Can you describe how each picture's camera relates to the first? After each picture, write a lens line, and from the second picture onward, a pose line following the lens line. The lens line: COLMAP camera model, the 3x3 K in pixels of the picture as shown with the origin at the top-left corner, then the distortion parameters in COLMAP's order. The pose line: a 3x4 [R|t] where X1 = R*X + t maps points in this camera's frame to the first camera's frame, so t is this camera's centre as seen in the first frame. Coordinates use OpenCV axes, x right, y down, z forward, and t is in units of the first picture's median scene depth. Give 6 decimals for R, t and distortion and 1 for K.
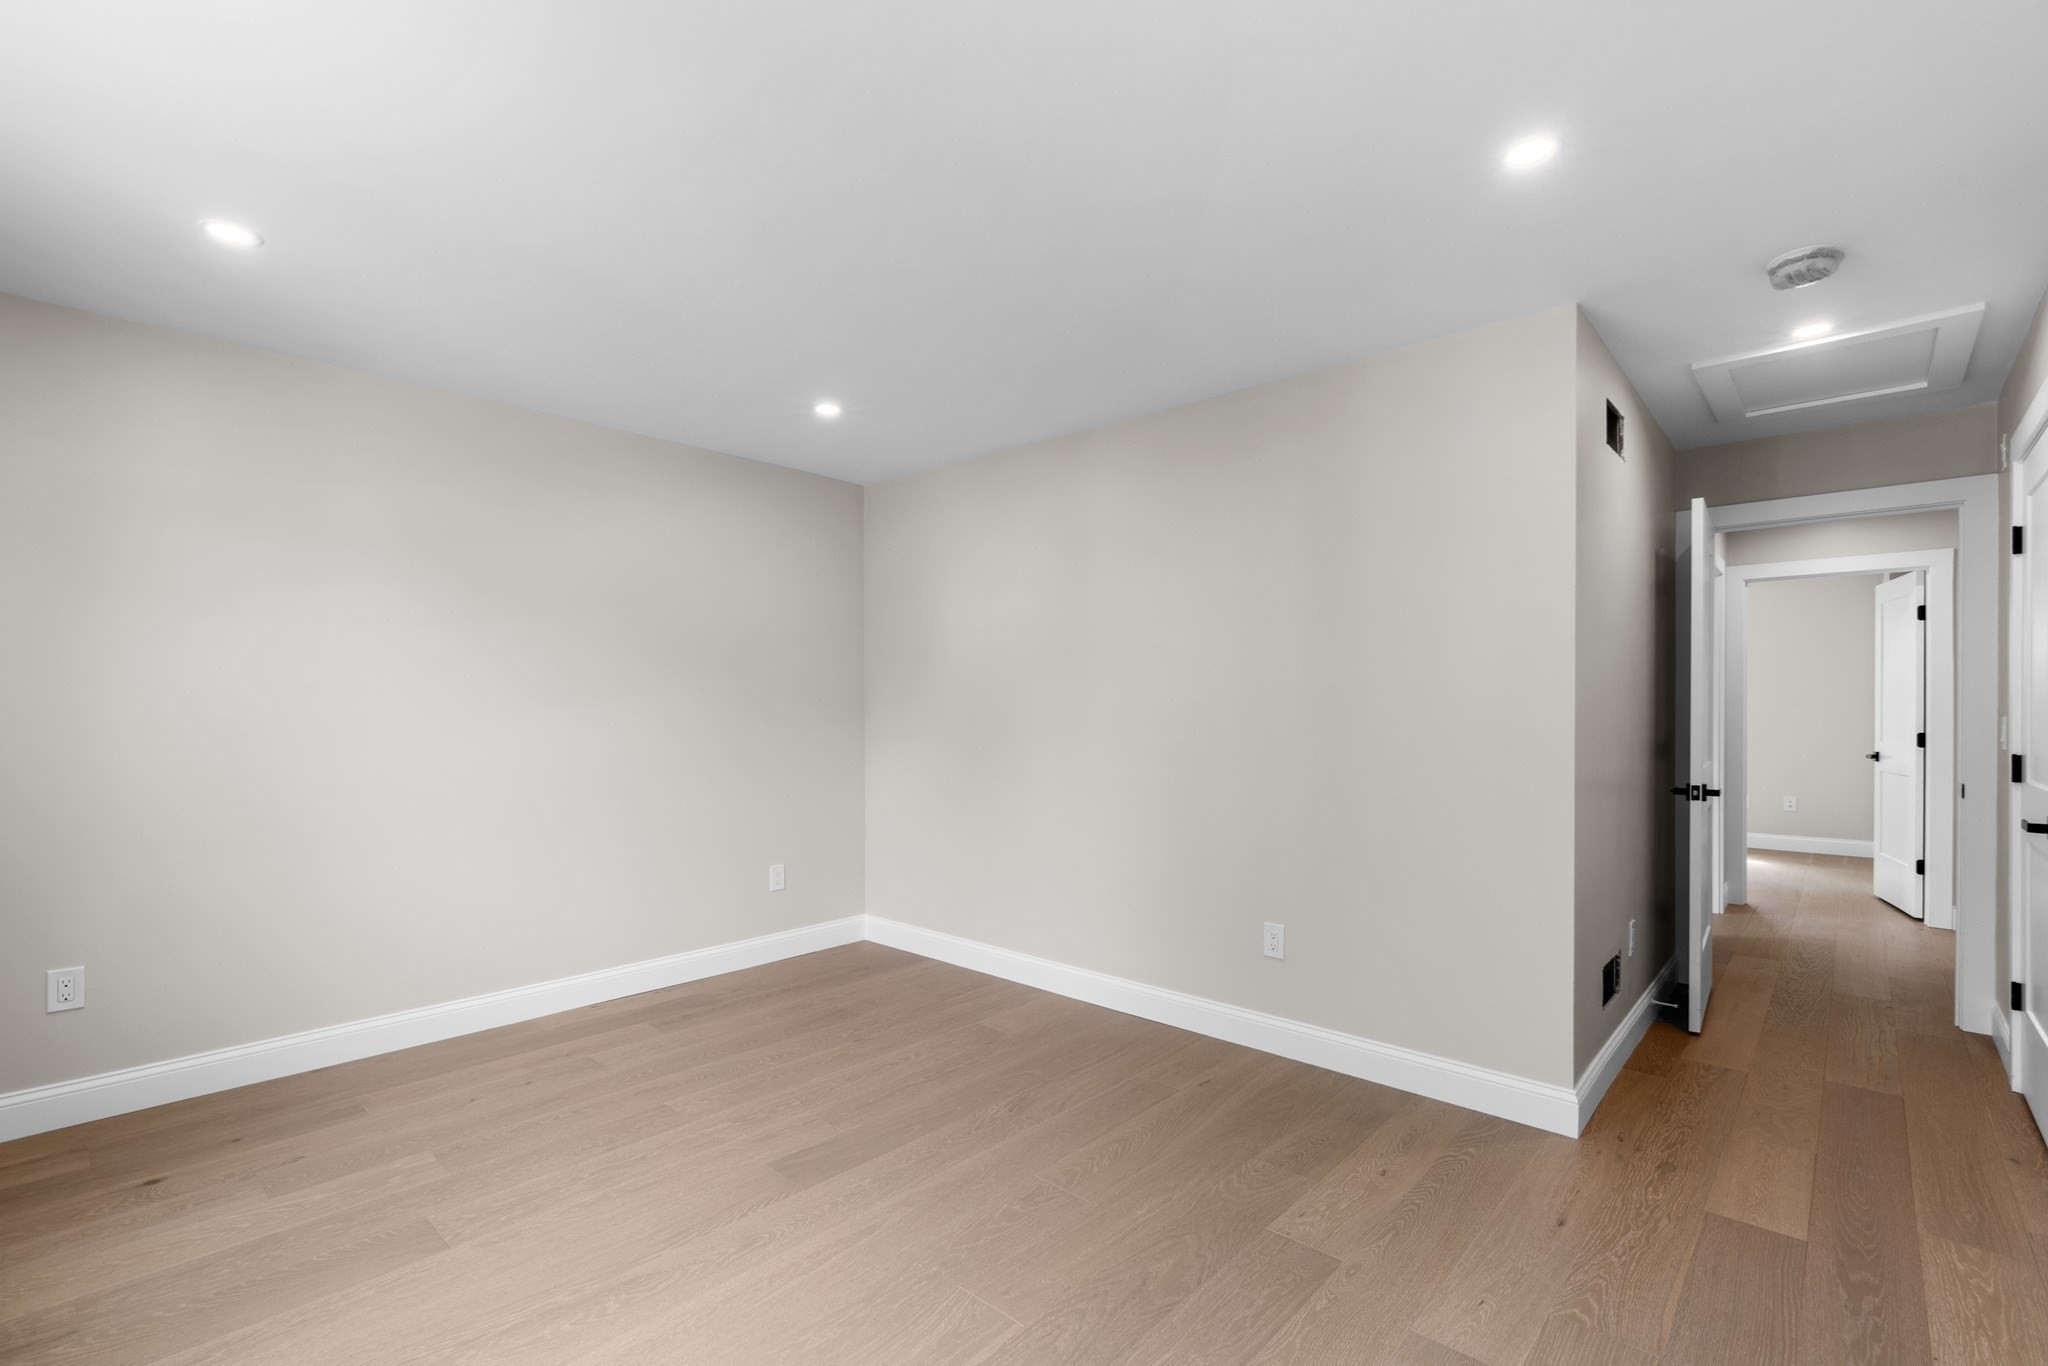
lens RADIAL K [[889.1, 0, 1022.3], [0, 889.1, 717.9], [0, 0, 1]] dist [0.001090, 0.000198]
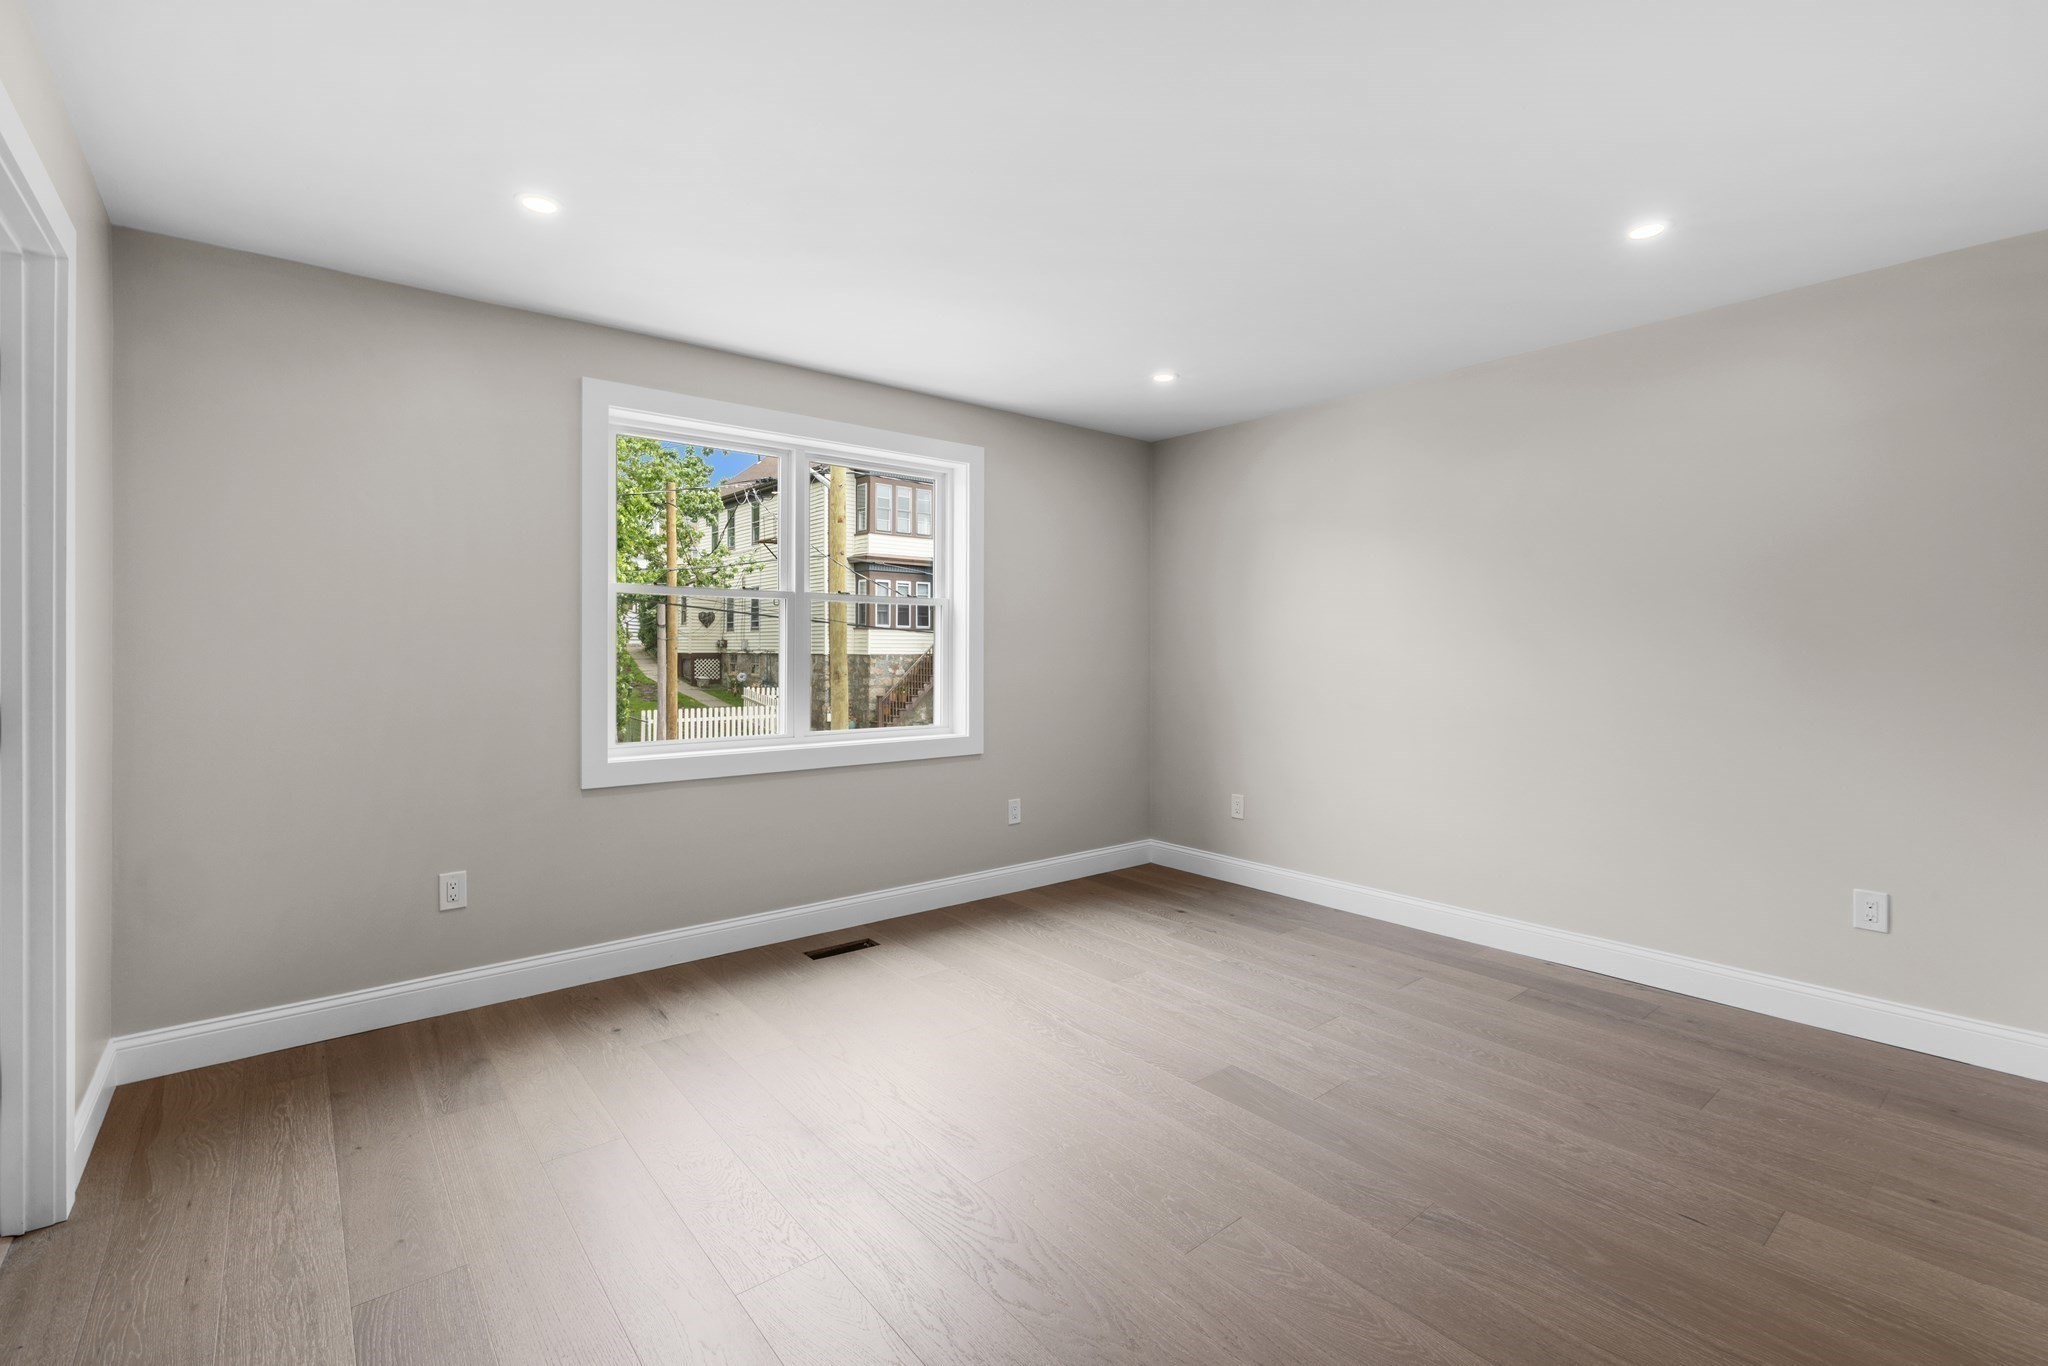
lens RADIAL K [[890.7, 0, 1017.2], [0, 890.7, 660.1], [0, 0, 1]] dist [0.000111, 0.000118]
pose [[-0.149399, 0.005446, -0.988762, 0.675303], [-0.004195, 0.999972, 0.006142, -0.003540], [0.988768, 0.005065, -0.149372, 0.722857]]
